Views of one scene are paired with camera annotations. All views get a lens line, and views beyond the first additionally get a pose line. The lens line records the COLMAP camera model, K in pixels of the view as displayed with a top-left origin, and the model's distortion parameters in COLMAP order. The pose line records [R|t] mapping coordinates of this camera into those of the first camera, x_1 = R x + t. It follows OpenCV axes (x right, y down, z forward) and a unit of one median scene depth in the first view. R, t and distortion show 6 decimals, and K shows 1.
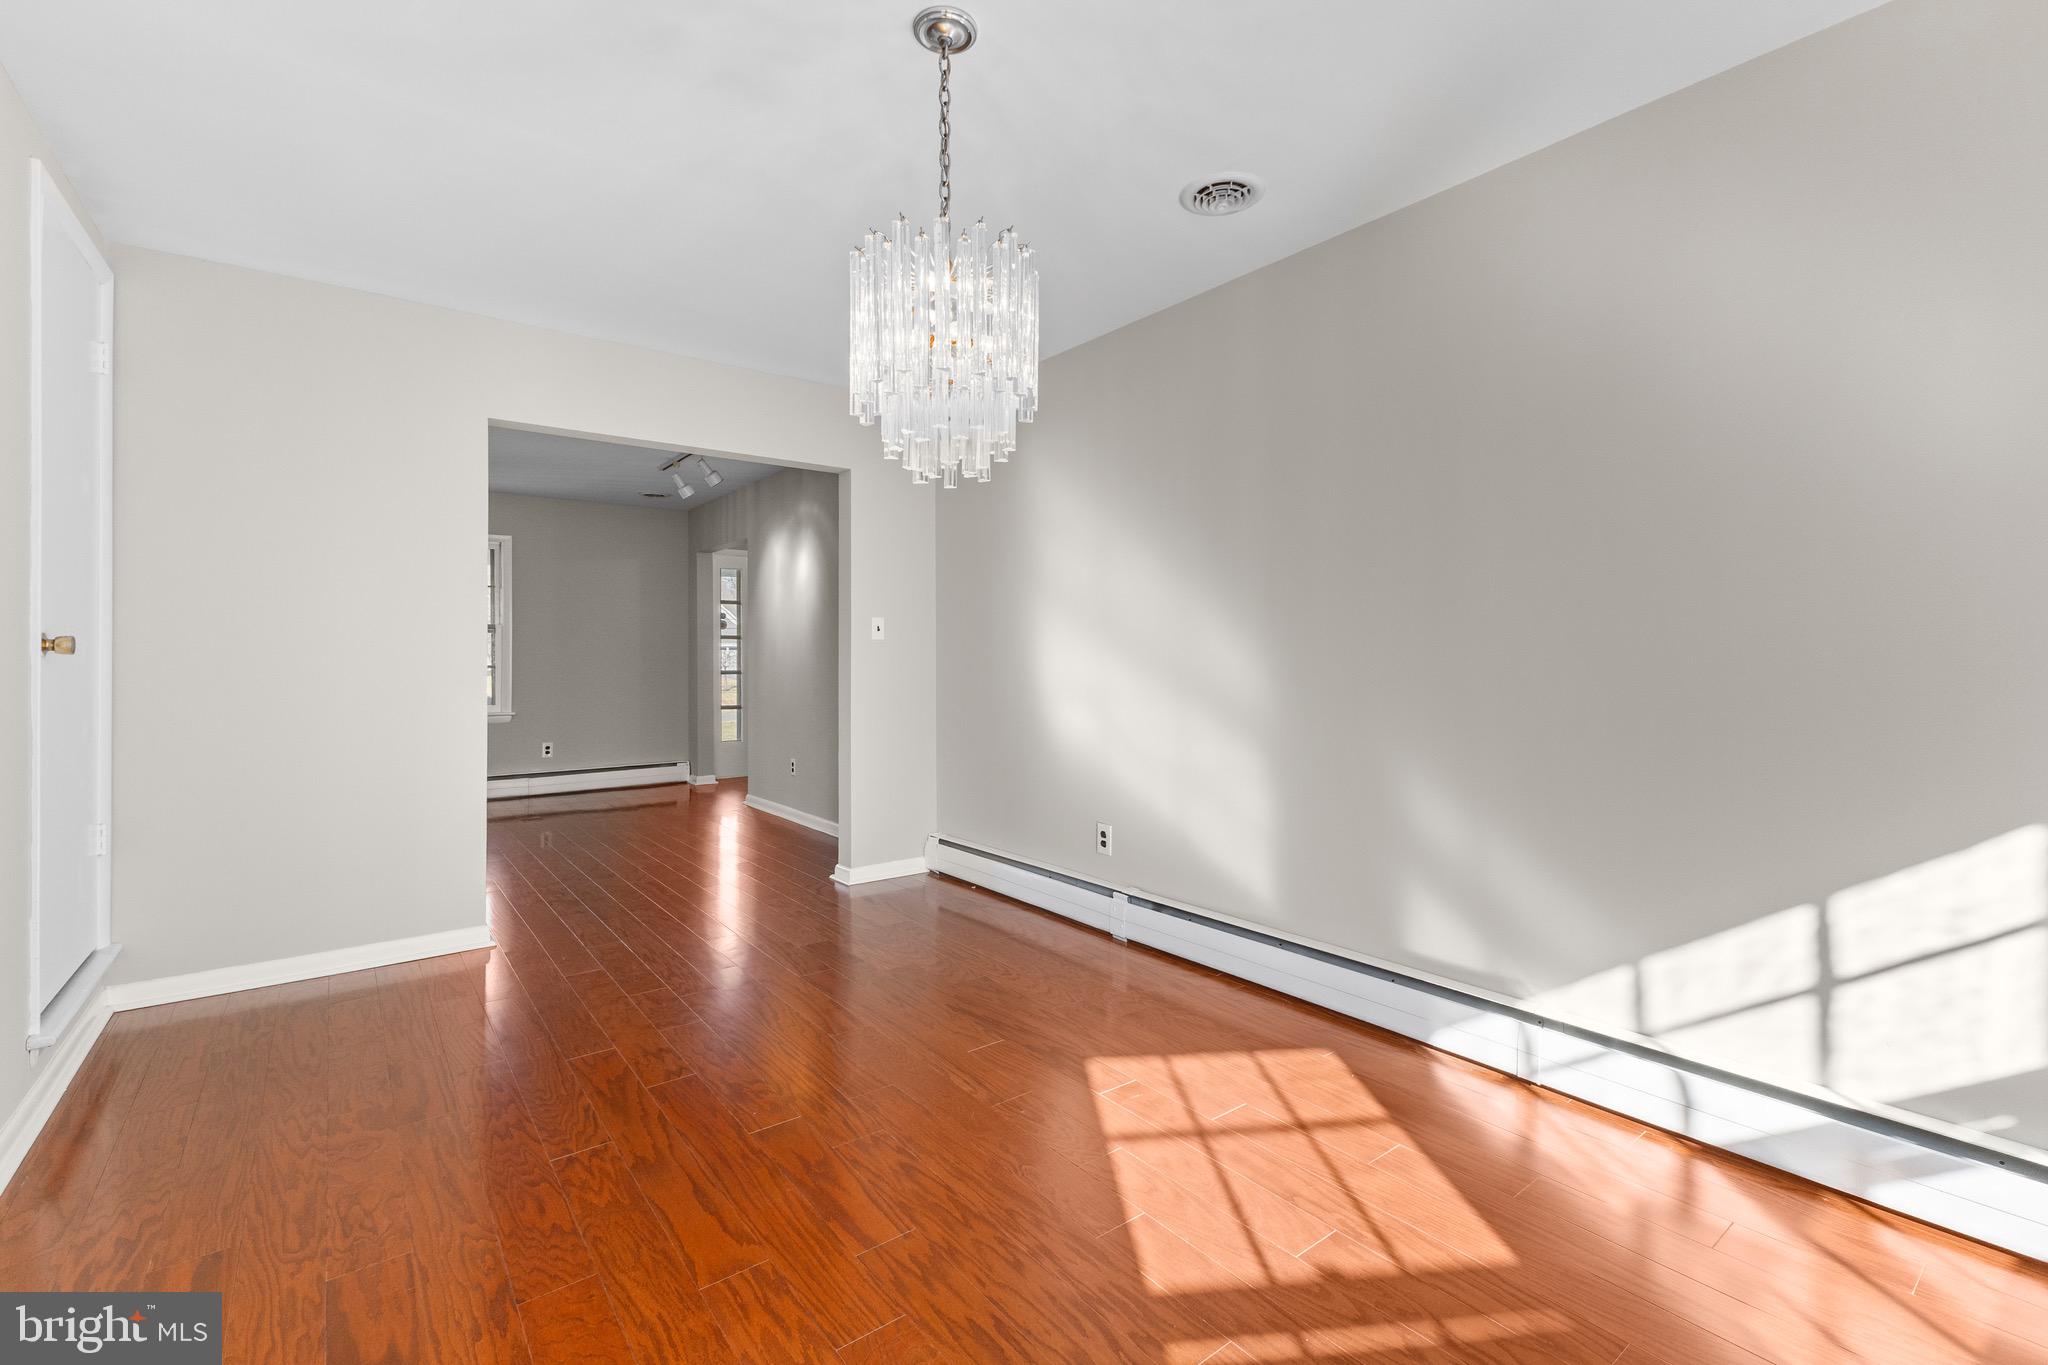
lens RADIAL K [[887.0, 0, 1023.5], [0, 887.0, 673.1], [0, 0, 1]] dist [0.015852, -0.000510]
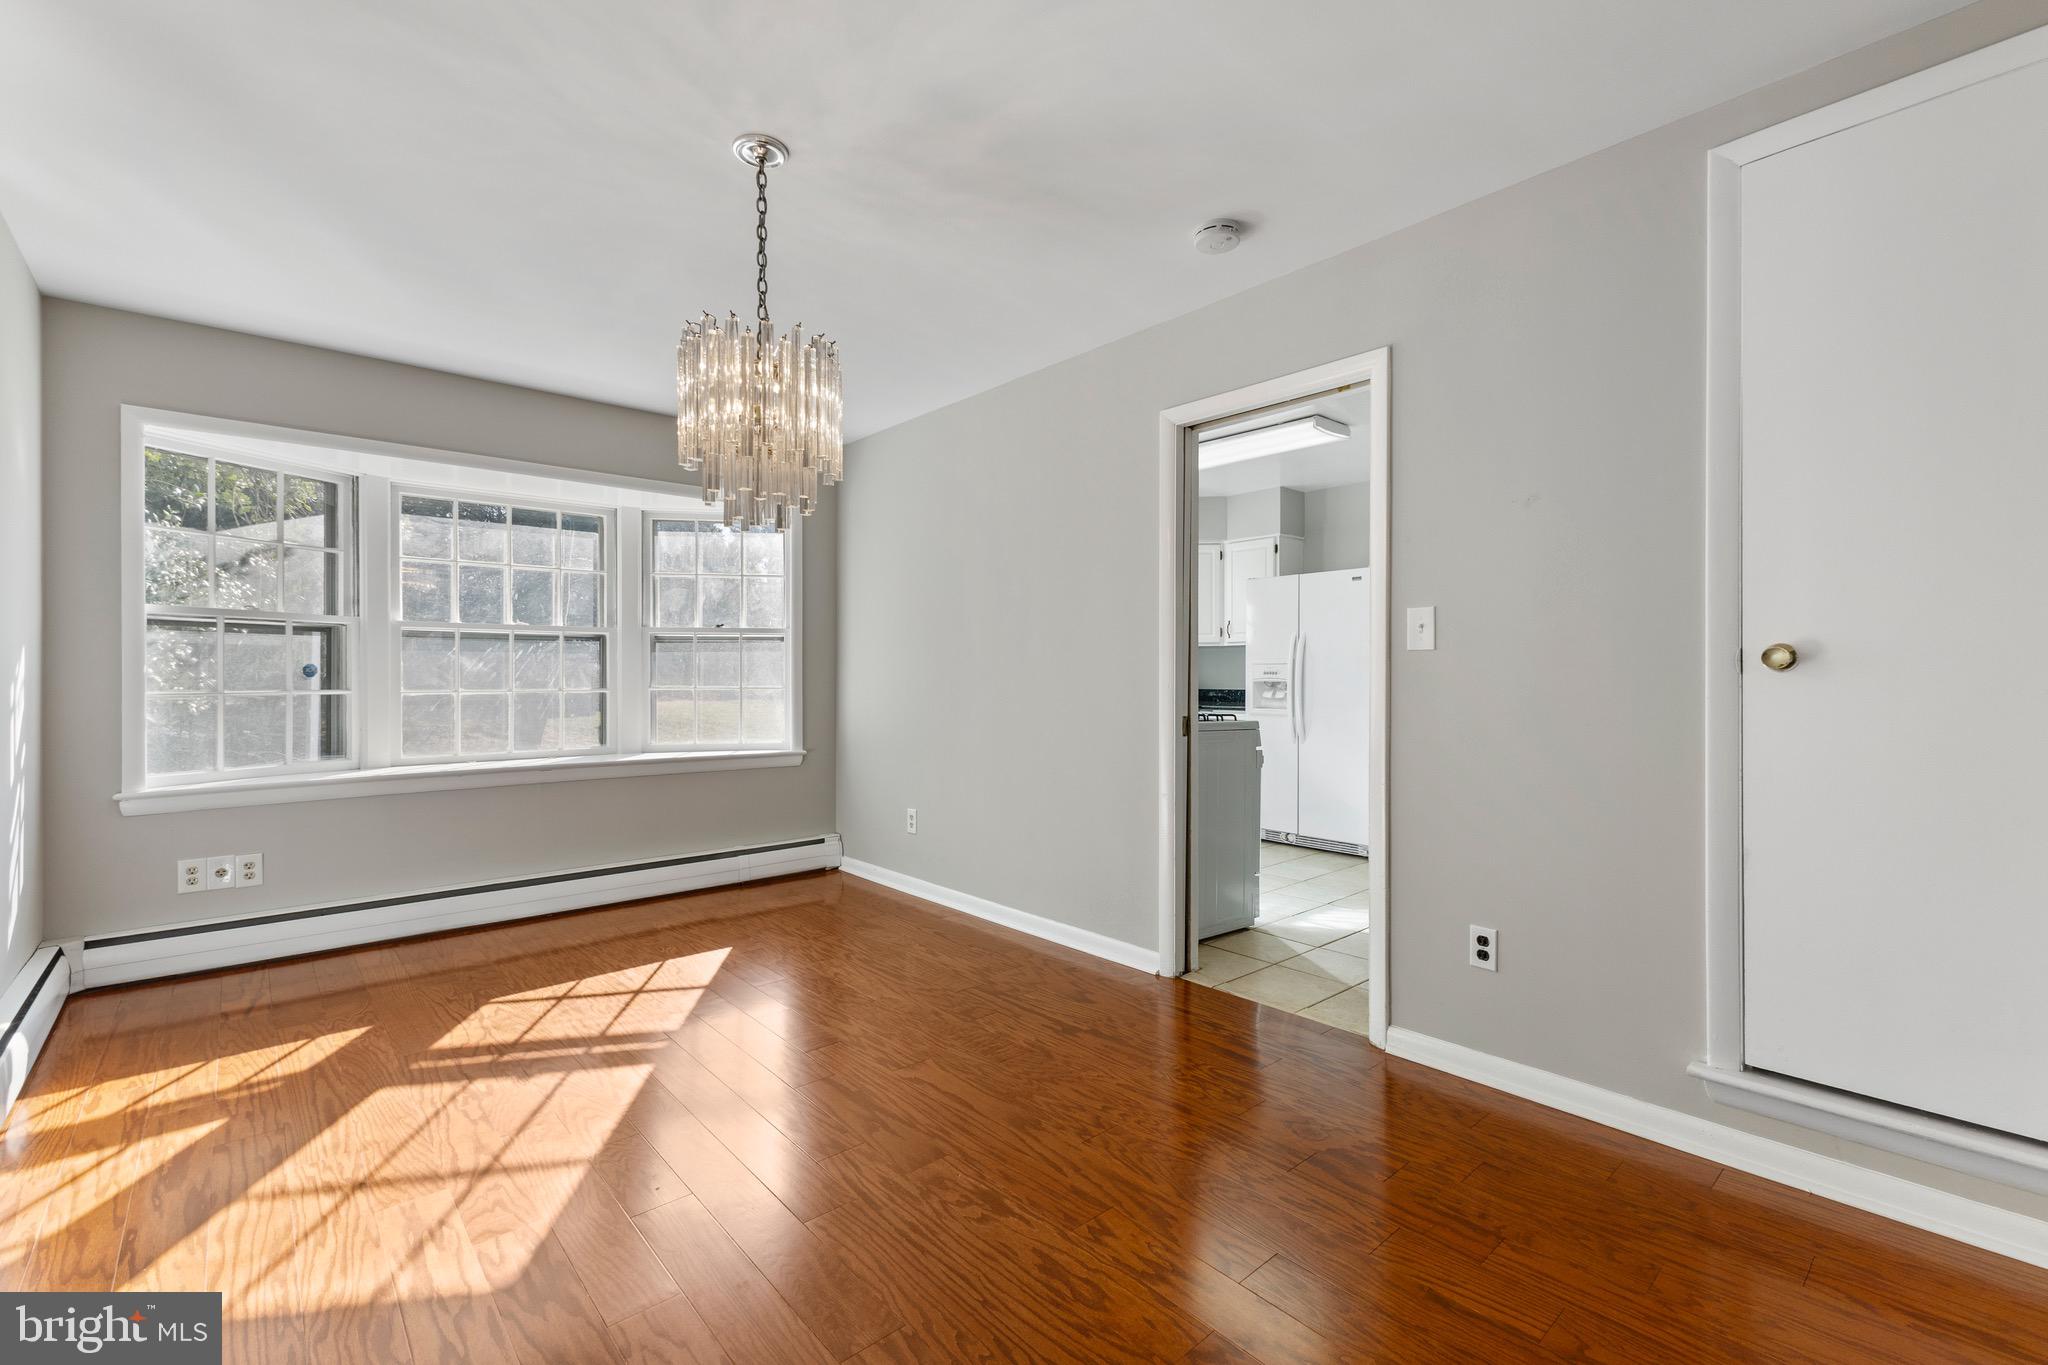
lens RADIAL K [[887.0, 0, 987.4], [0, 887.0, 672.8], [0, 0, 1]] dist [0.015852, -0.000510]
pose [[-0.999492, 0.002162, -0.031786, -0.315463], [0.001670, 0.999879, 0.015481, -0.035158], [0.031816, 0.015420, -0.999375, 1.987278]]
